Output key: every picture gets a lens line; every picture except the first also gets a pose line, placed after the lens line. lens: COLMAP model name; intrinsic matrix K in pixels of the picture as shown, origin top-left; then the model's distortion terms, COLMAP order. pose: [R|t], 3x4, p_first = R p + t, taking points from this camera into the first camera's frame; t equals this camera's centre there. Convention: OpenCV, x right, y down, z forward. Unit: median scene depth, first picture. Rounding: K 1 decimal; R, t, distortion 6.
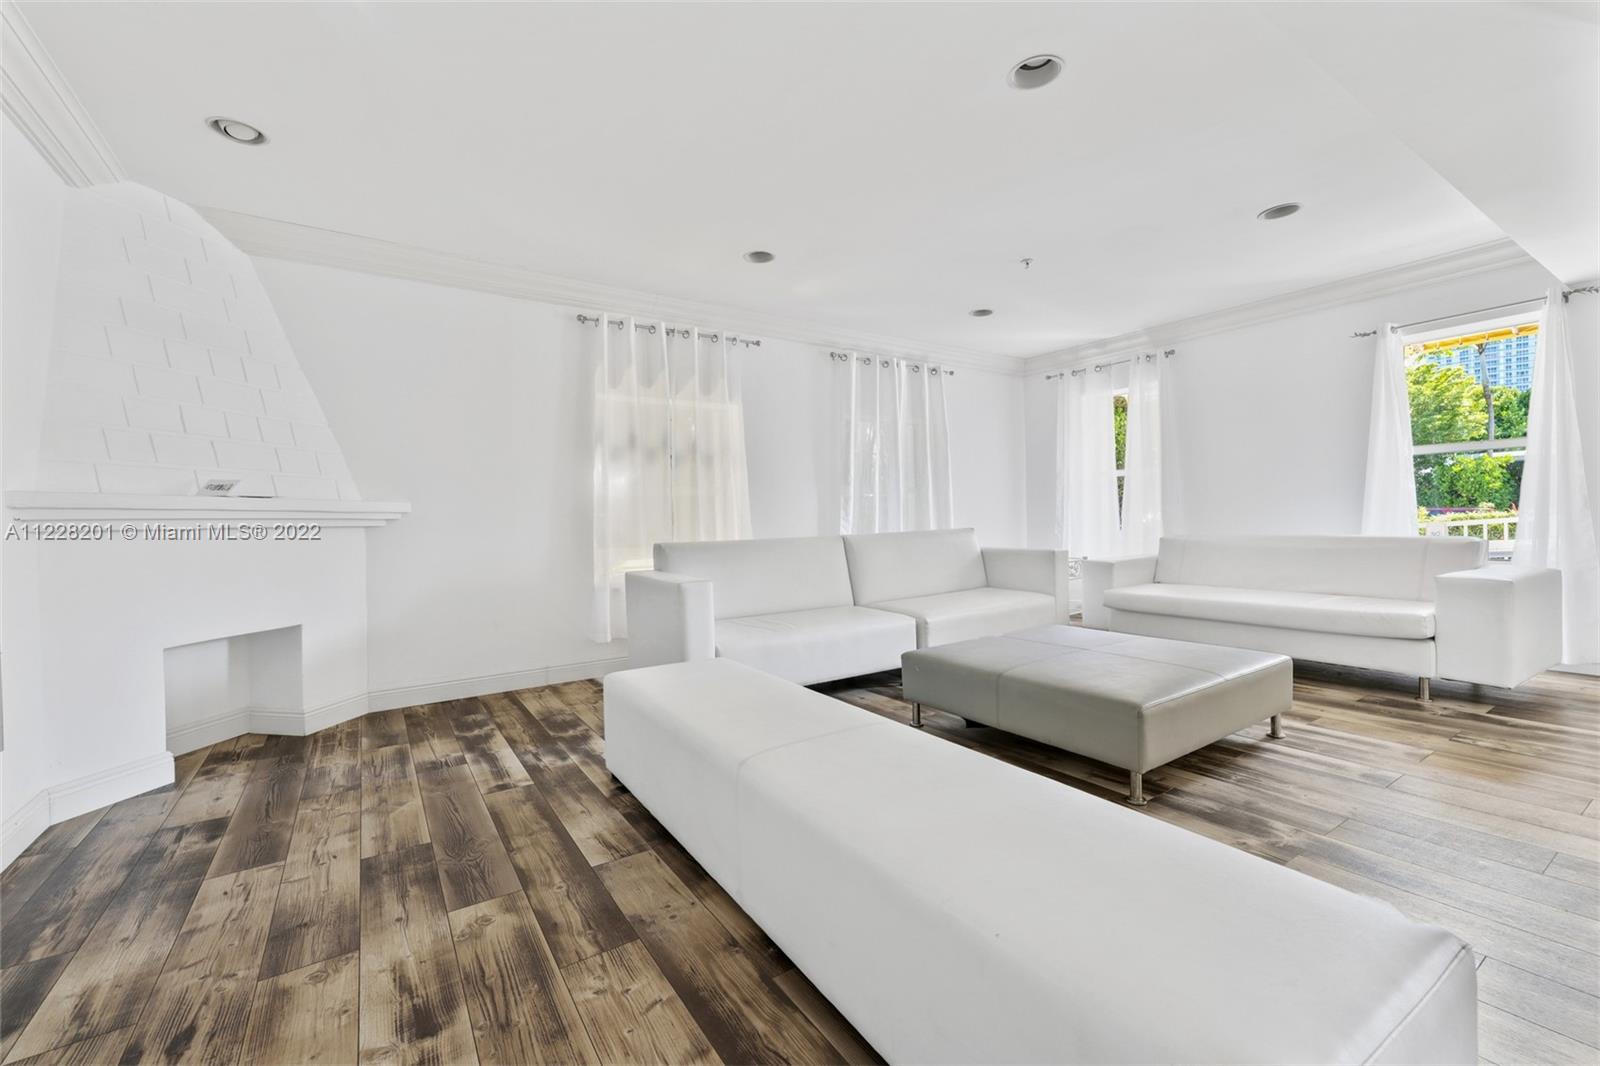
lens RADIAL K [[673.1, 0, 797.6], [0, 673.1, 527.8], [0, 0, 1]] dist [-0.003436, 0.008085]
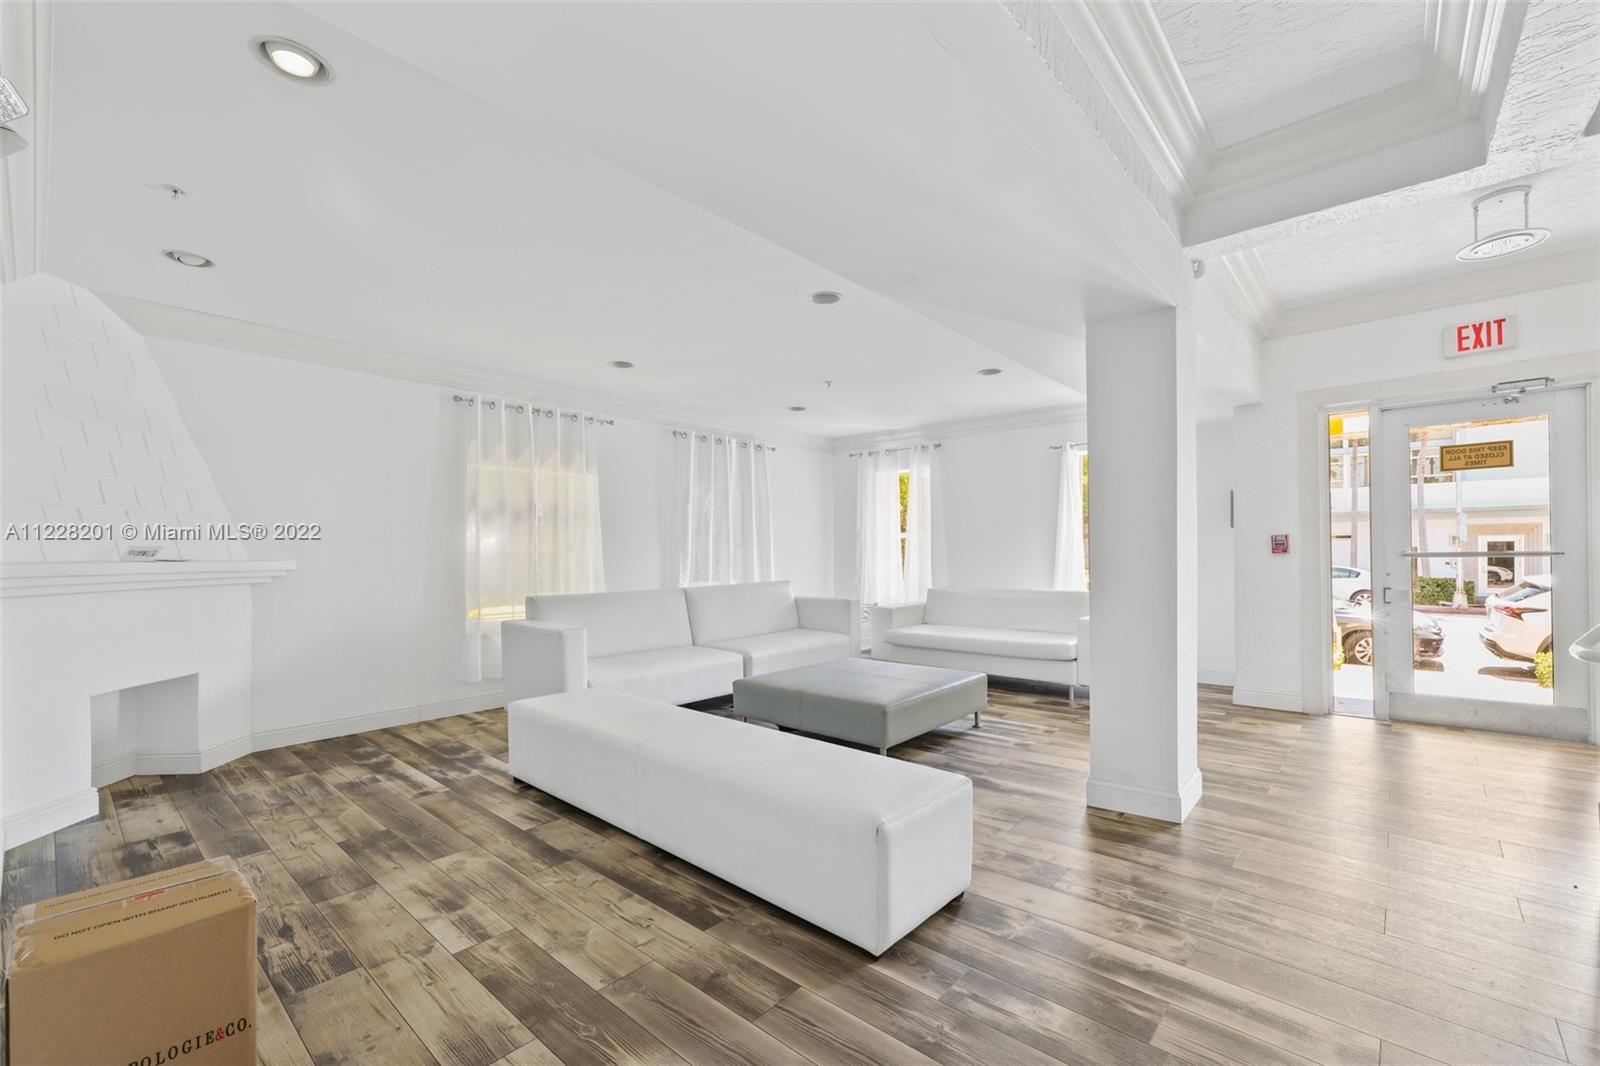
lens RADIAL K [[672.9, 0, 796.5], [0, 672.9, 555.0], [0, 0, 1]] dist [-0.001846, 0.008593]
pose [[0.966780, 0.014604, 0.255191, -0.064183], [-0.010049, 0.999766, -0.019144, -0.036856], [-0.255411, 0.015944, 0.966701, -0.307986]]
